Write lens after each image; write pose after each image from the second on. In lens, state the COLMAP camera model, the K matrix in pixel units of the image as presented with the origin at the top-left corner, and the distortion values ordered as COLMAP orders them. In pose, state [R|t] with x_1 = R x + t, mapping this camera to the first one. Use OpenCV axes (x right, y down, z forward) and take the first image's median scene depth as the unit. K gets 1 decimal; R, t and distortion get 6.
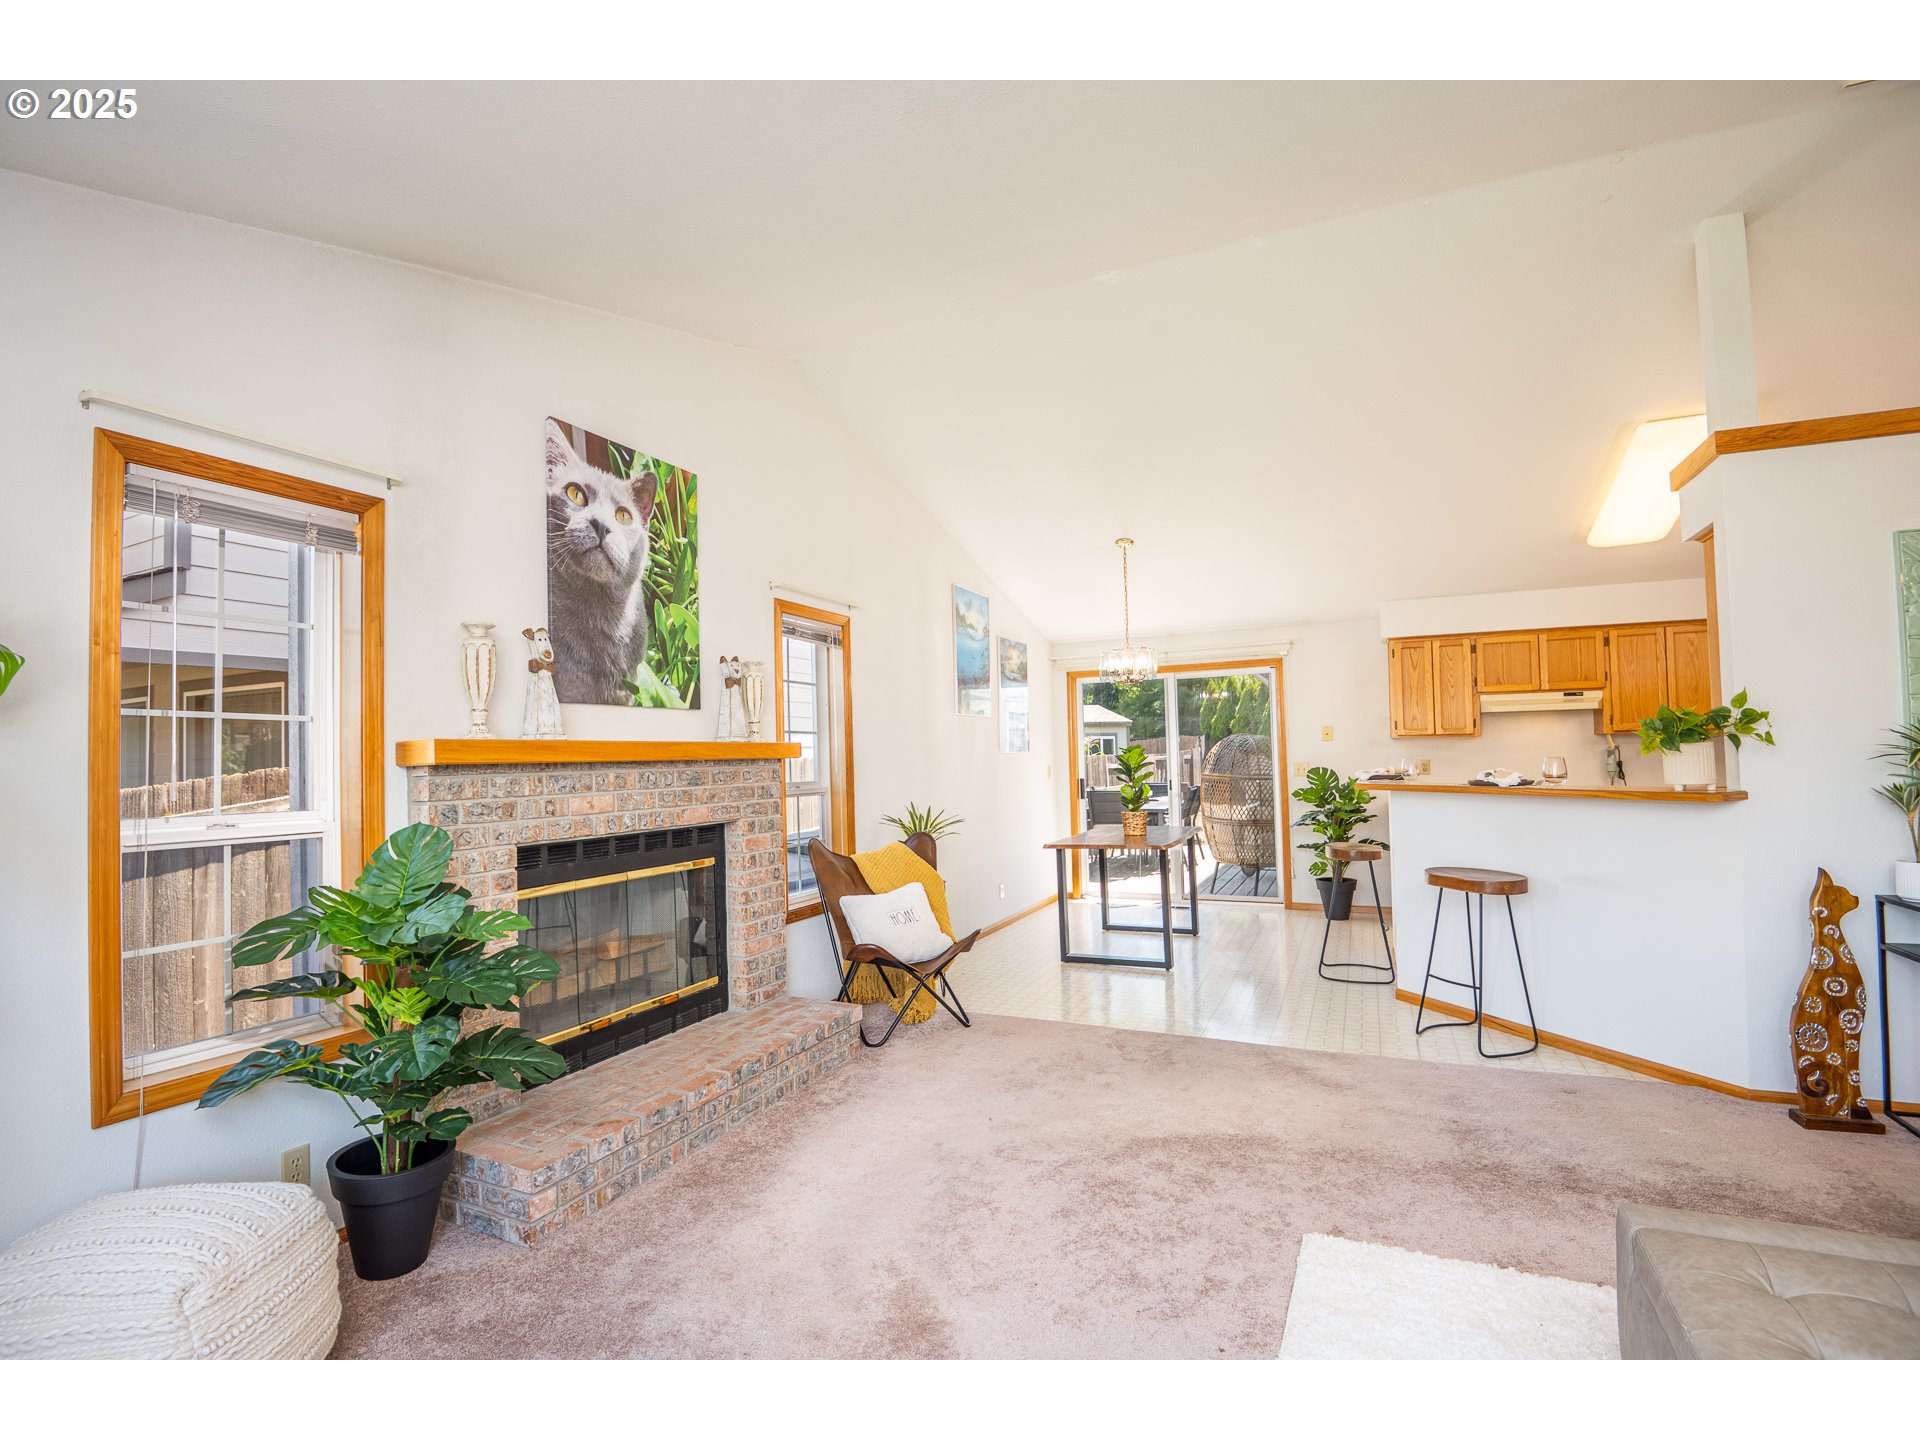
lens RADIAL K [[879.5, 0, 956.6], [0, 879.5, 735.6], [0, 0, 1]] dist [-0.019913, -0.006918]
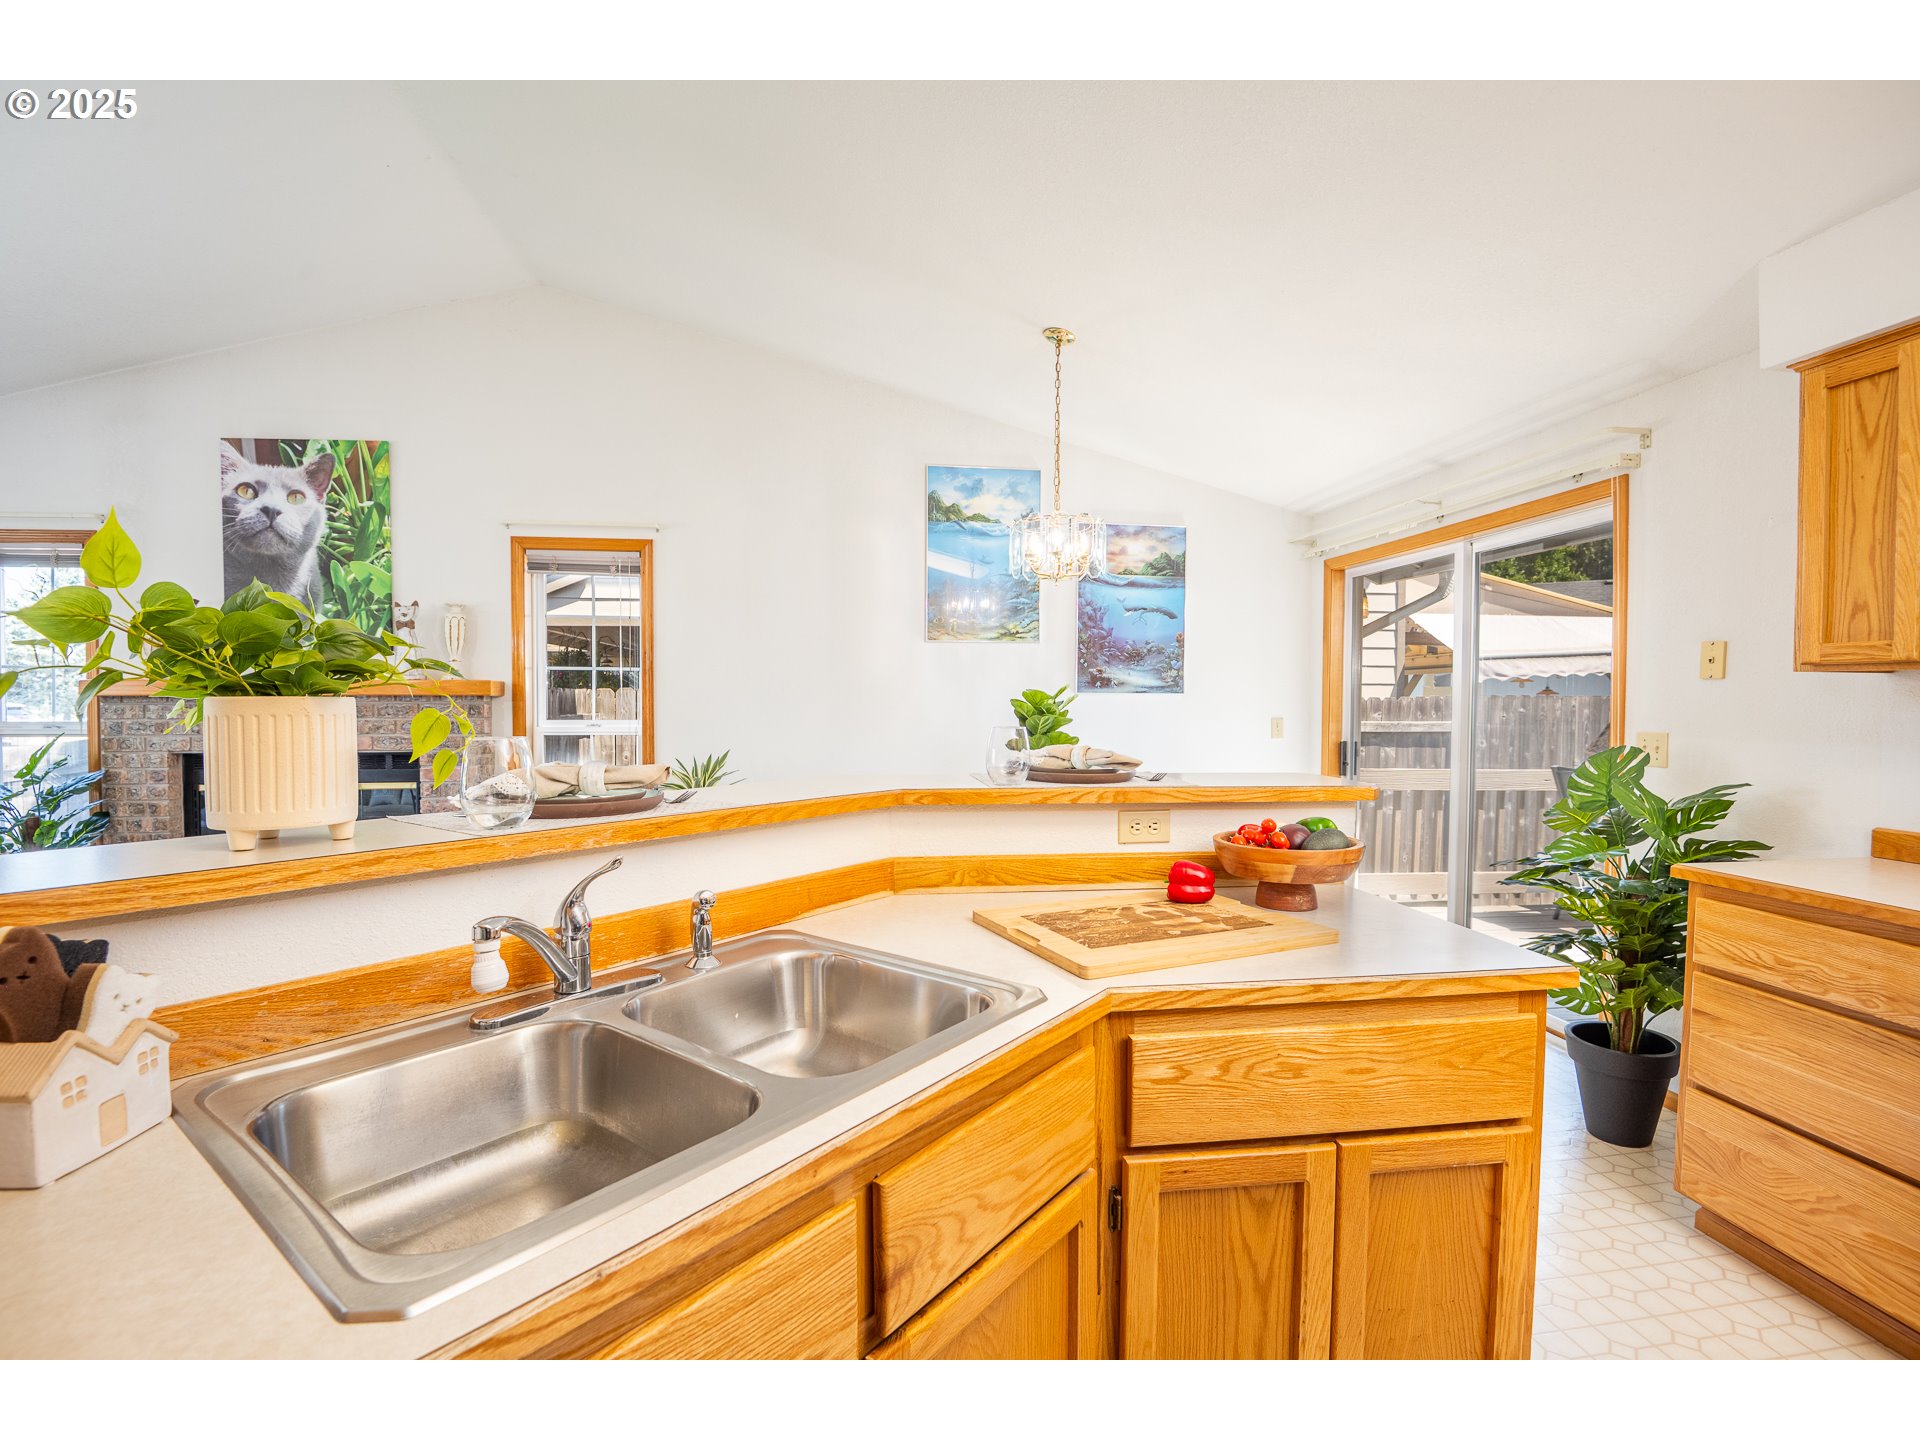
lens RADIAL K [[879.5, 0, 965.2], [0, 879.5, 730.5], [0, 0, 1]] dist [-0.019913, -0.006918]
pose [[0.542950, 0.054111, -0.838020, 1.148514], [0.007163, 0.997587, 0.069055, 0.000464], [0.839735, -0.043496, 0.541252, 1.092230]]
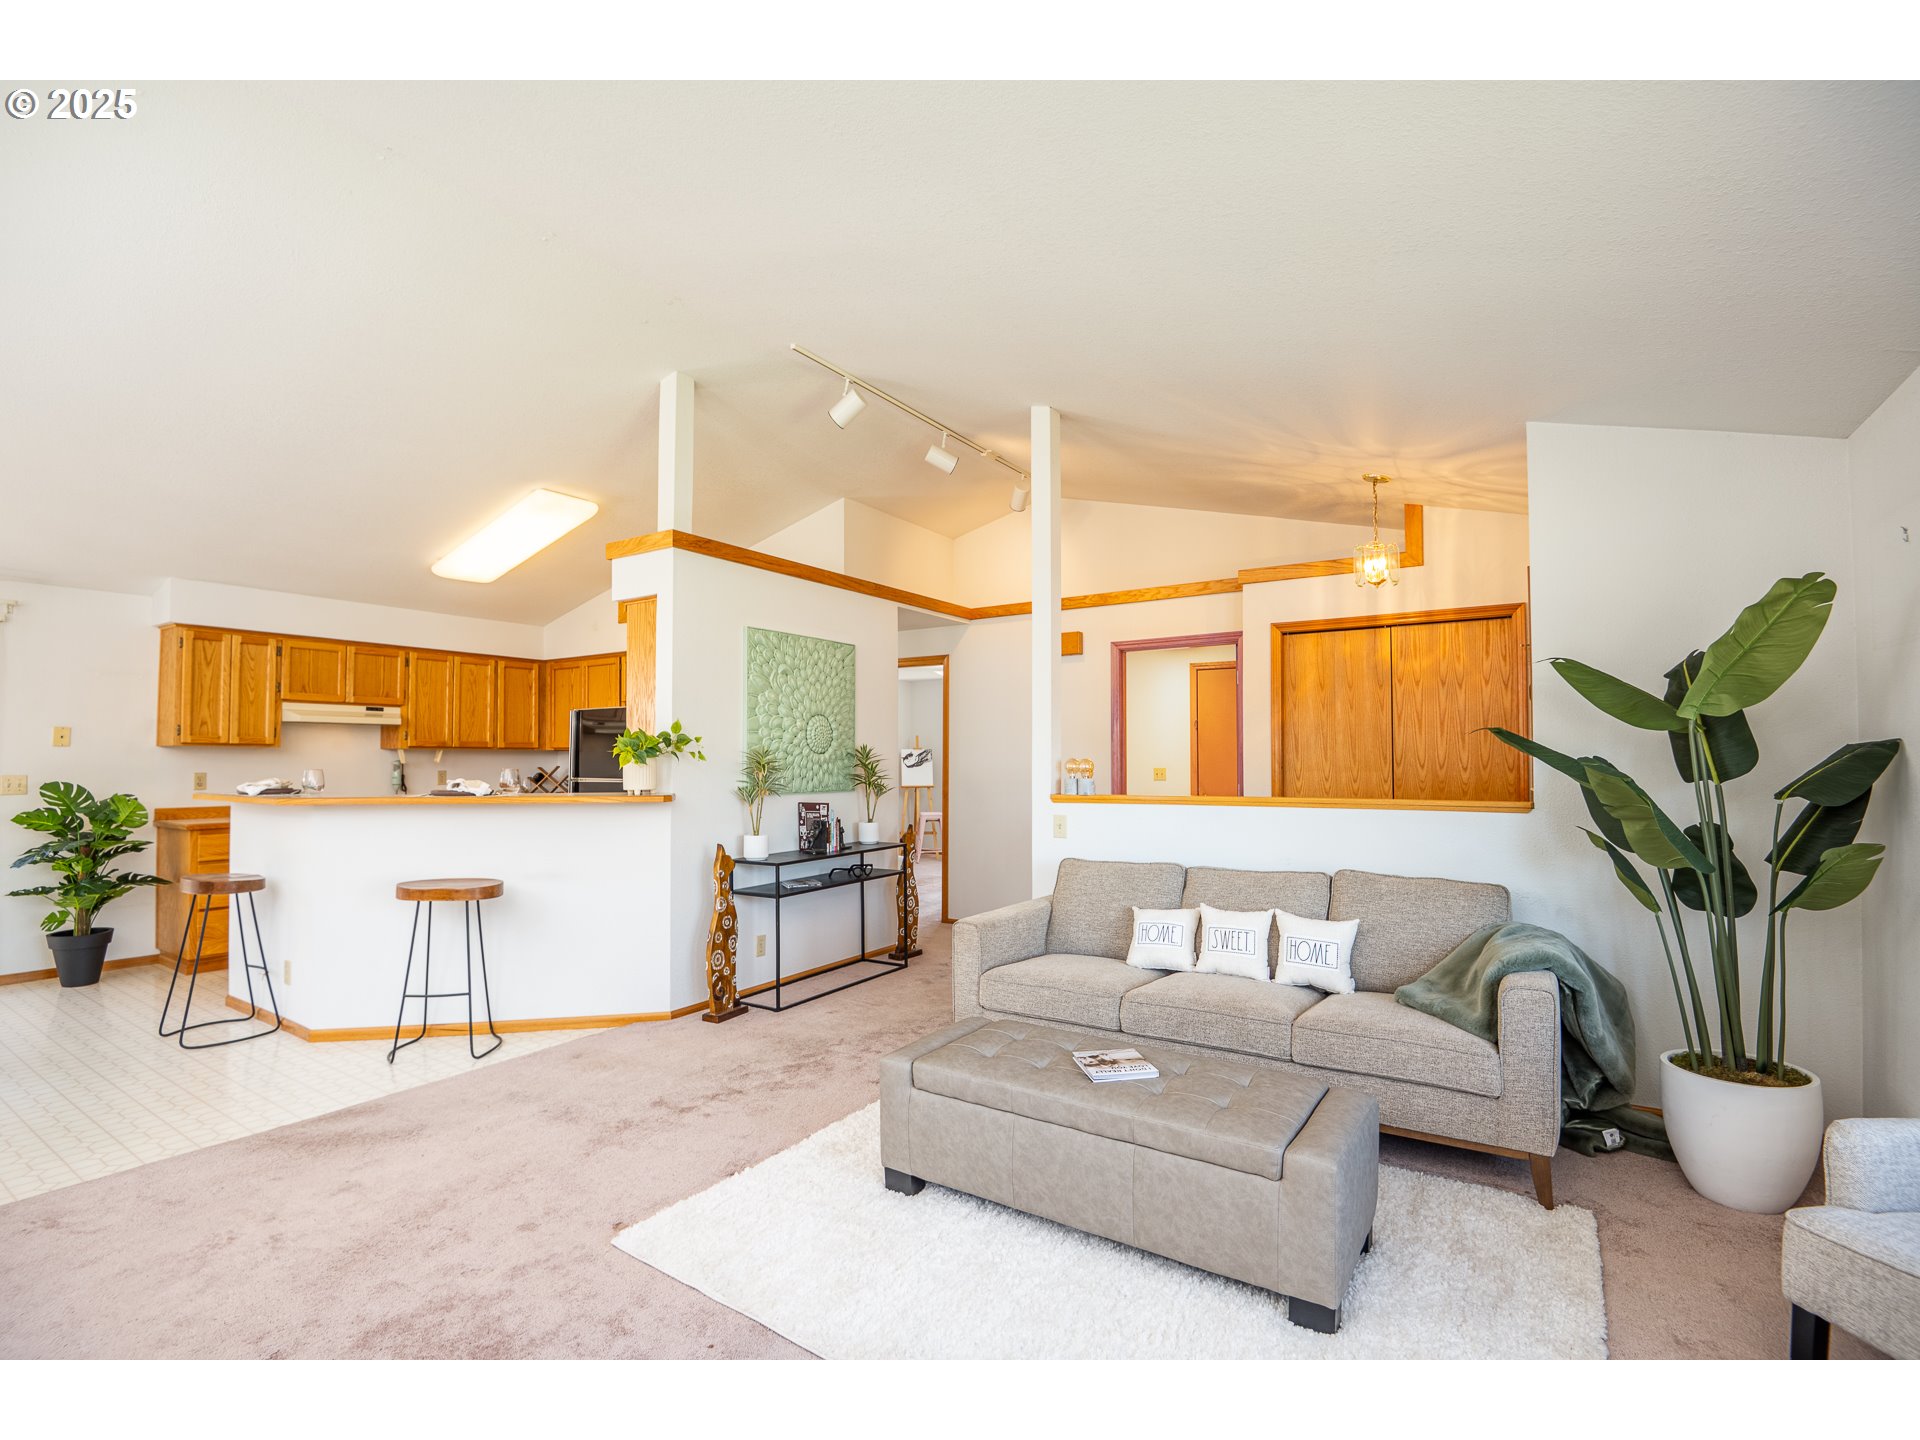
lens RADIAL K [[879.5, 0, 953.1], [0, 879.5, 735.1], [0, 0, 1]] dist [-0.019913, -0.006918]
pose [[0.143052, 0.046953, 0.988601, -0.367984], [-0.025691, 0.998714, -0.043716, 0.018588], [-0.989382, -0.019145, 0.144075, 0.316511]]
